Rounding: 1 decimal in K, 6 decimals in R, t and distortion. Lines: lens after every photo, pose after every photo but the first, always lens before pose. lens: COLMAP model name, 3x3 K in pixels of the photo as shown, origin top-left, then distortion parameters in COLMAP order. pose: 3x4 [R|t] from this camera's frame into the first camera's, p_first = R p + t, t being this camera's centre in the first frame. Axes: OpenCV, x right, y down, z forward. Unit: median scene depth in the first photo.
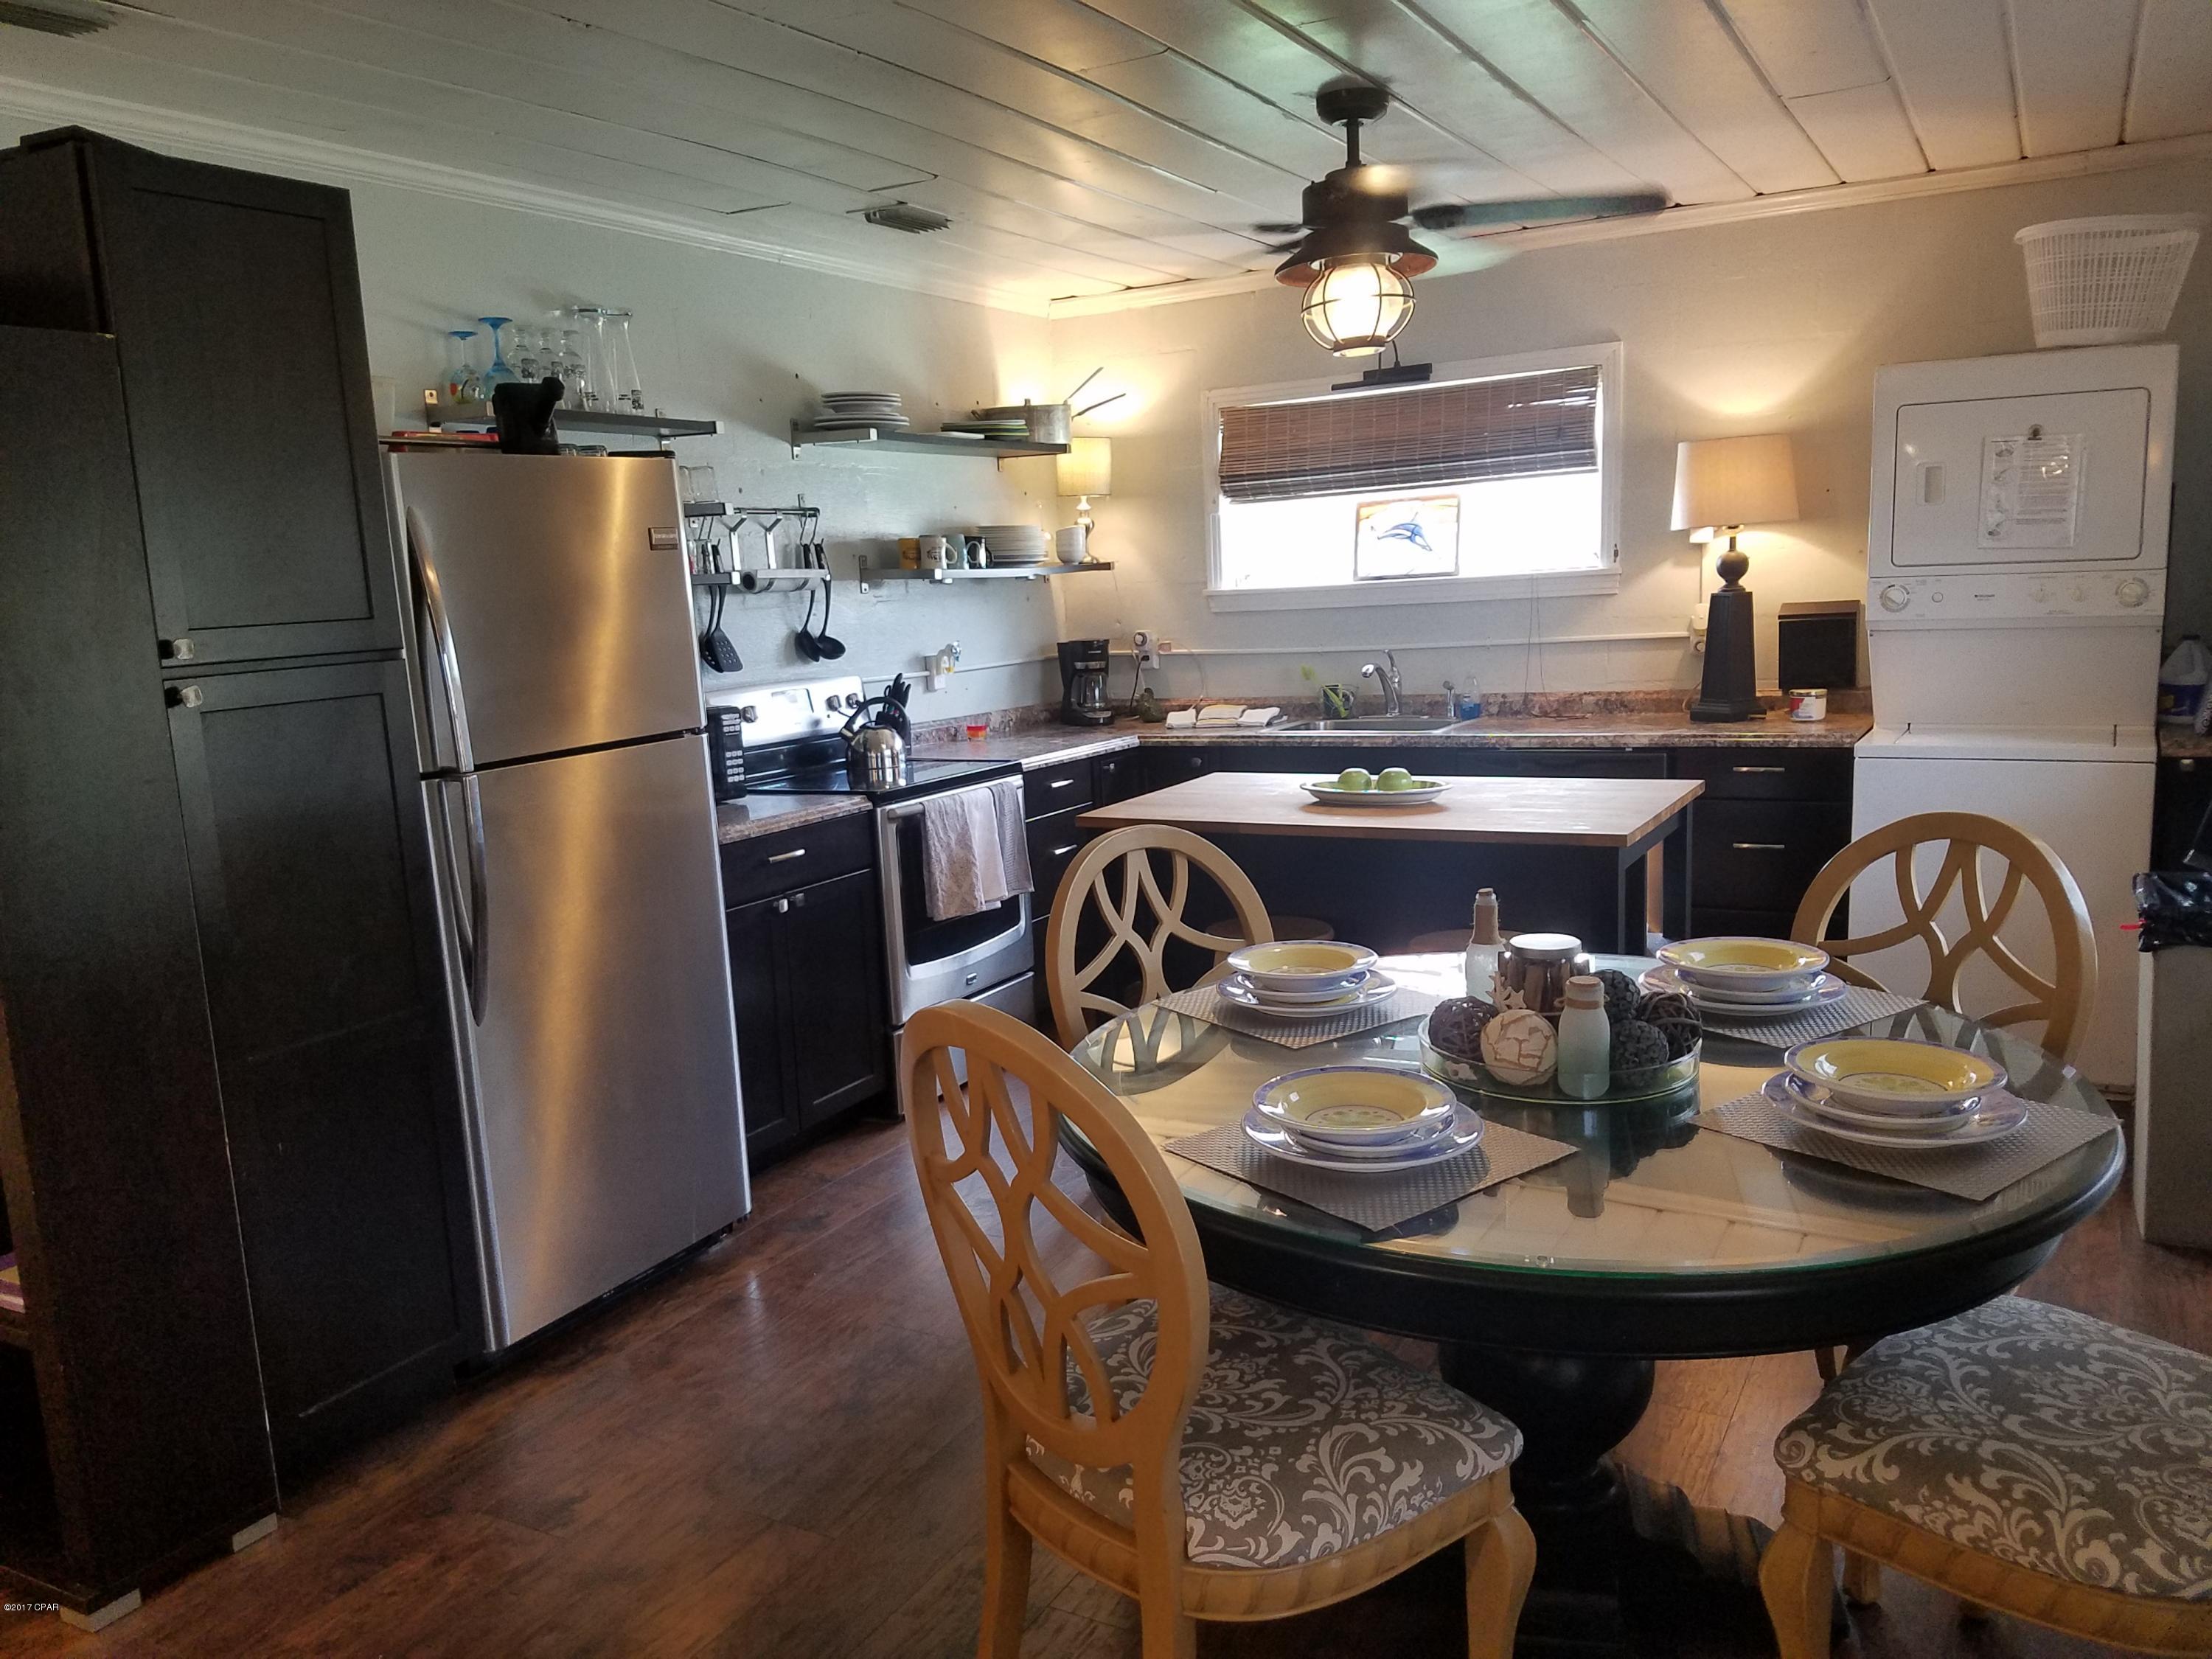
lens RADIAL K [[1683.5, 0, 1075.5], [0, 1683.5, 877.3], [0, 0, 1]] dist [0.219535, -0.377152]
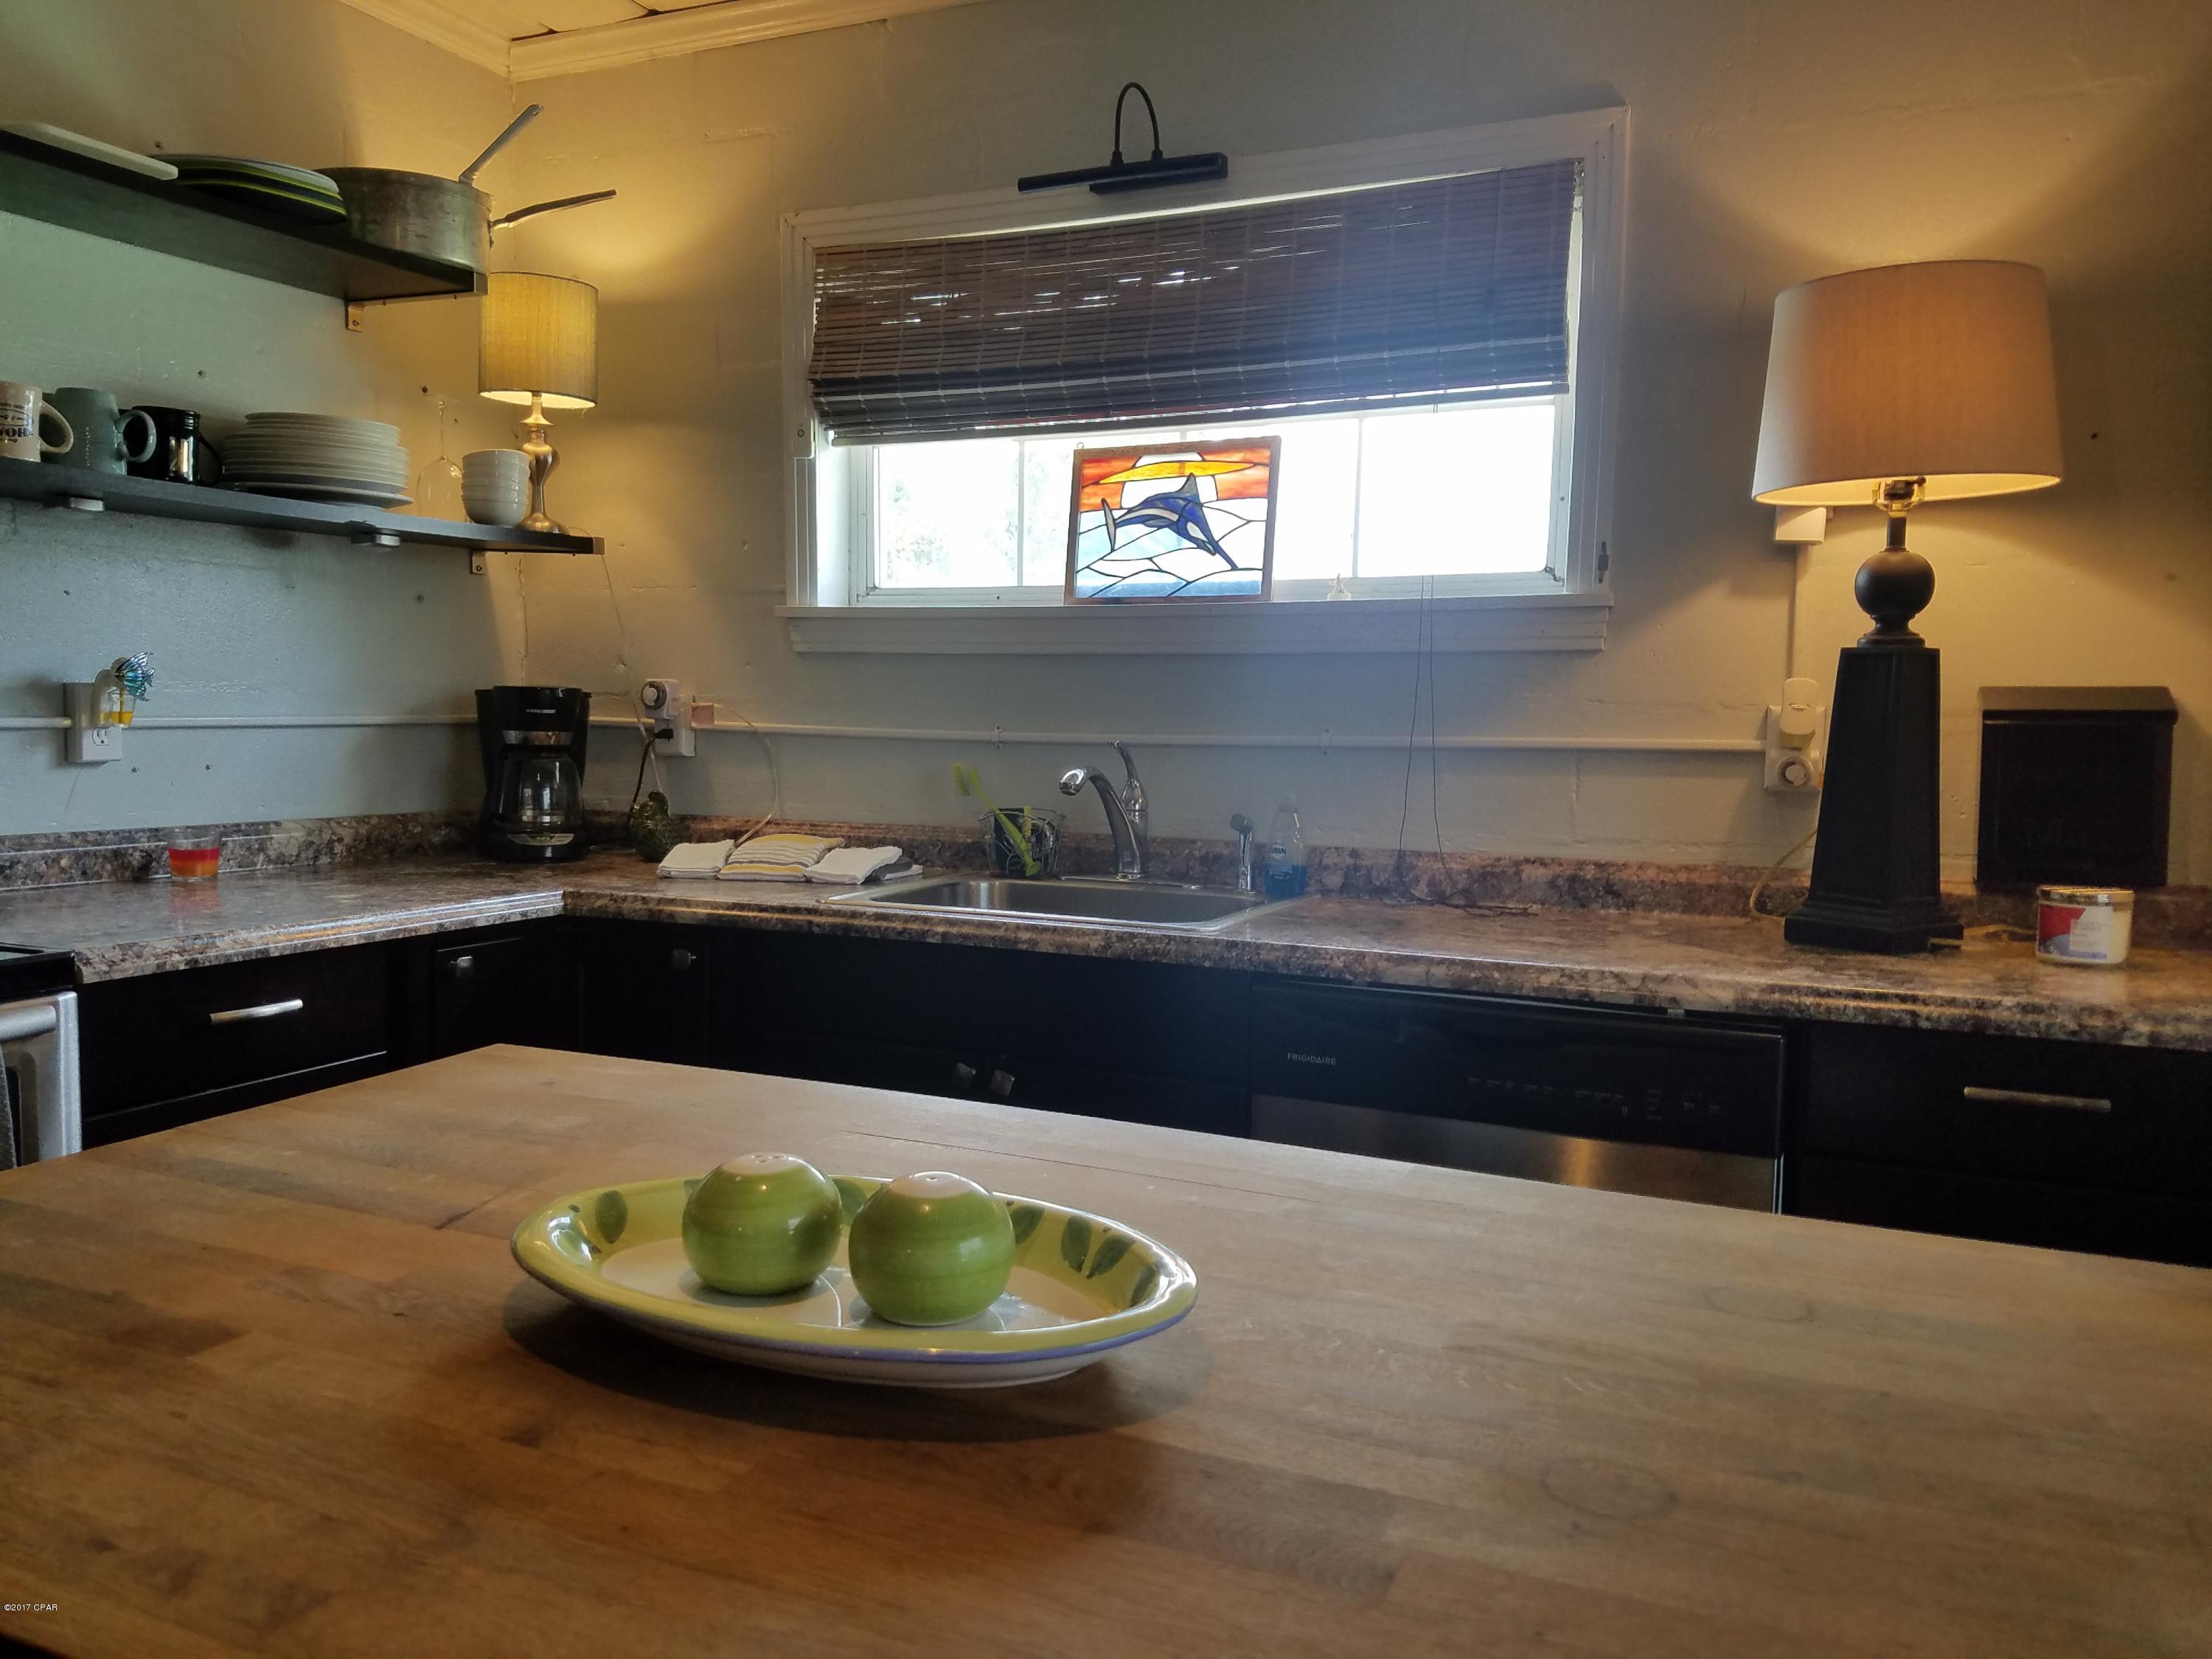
lens RADIAL K [[1699.8, 0, 1062.8], [0, 1699.8, 863.3], [0, 0, 1]] dist [0.232034, -0.422023]
pose [[0.993584, 0.055474, 0.098559, 0.126383], [-0.047043, 0.995193, -0.085894, -0.060163], [-0.102850, 0.080707, 0.991417, 0.549074]]
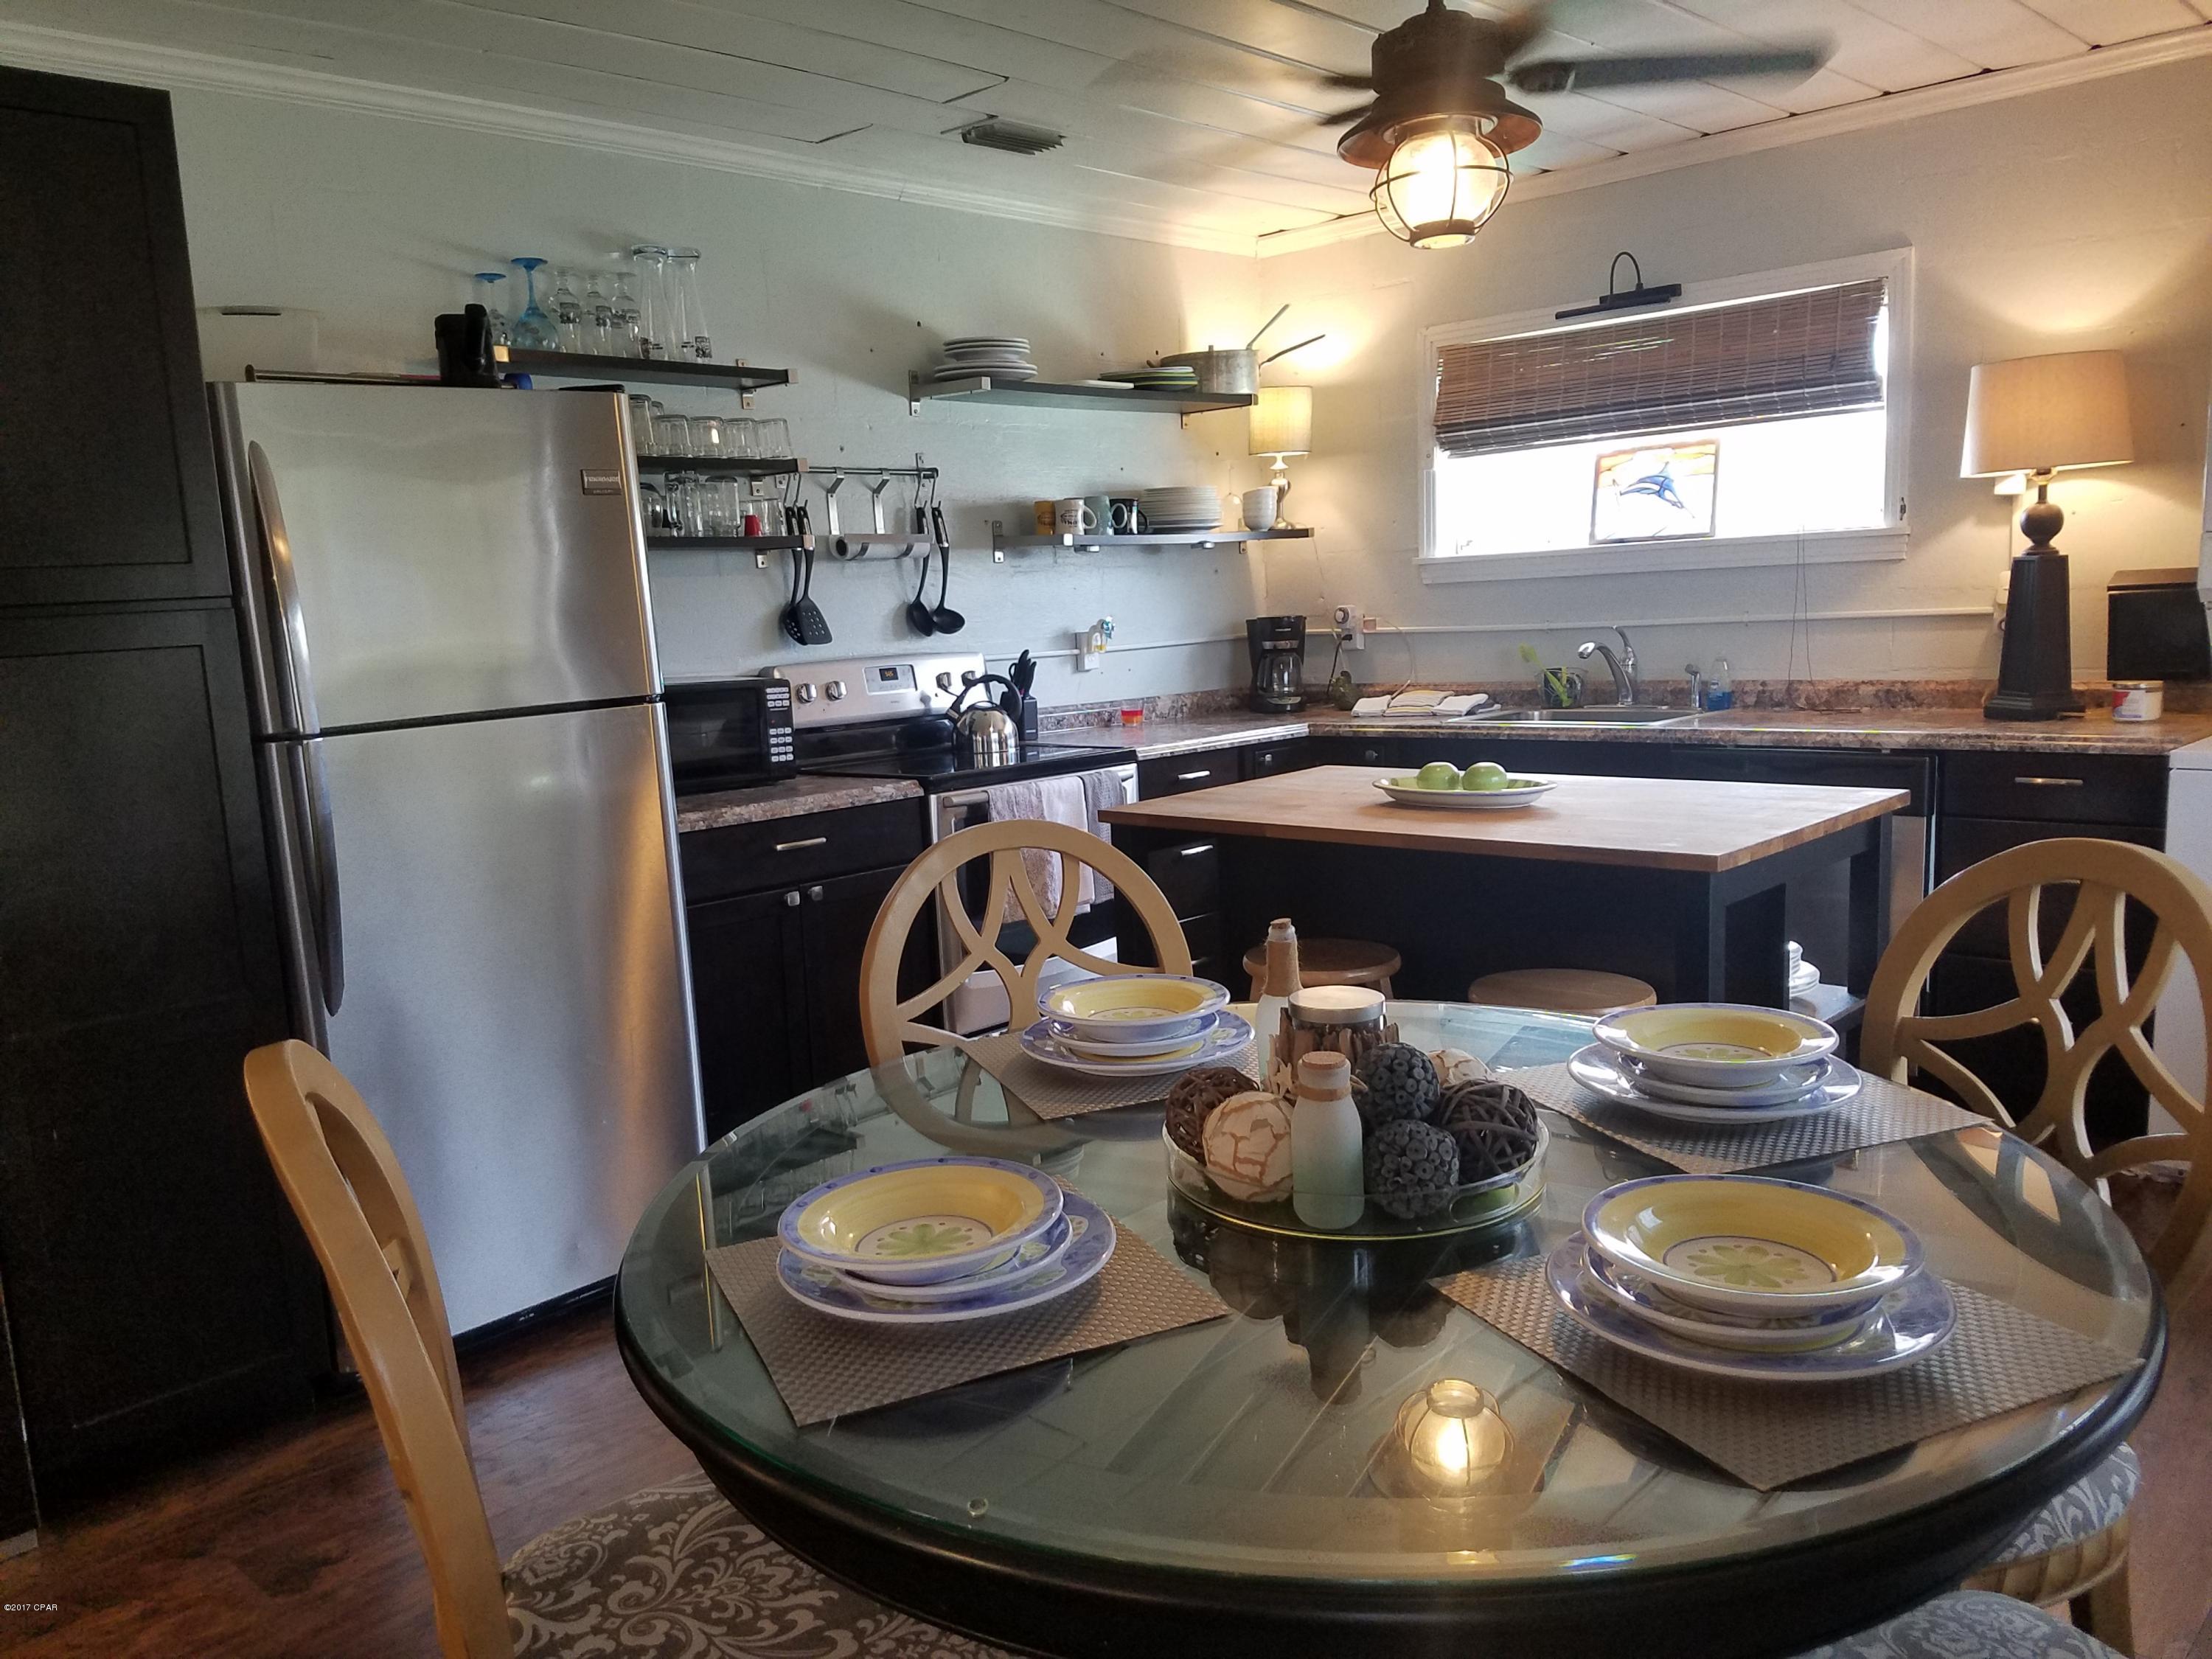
lens RADIAL K [[1699.8, 0, 1062.8], [0, 1699.8, 863.3], [0, 0, 1]] dist [0.232034, -0.422023]
pose [[0.968916, 0.040333, -0.244082, 0.137046], [-0.042032, 0.999115, -0.001756, -0.005052], [0.243795, 0.011960, 0.969753, 0.113693]]
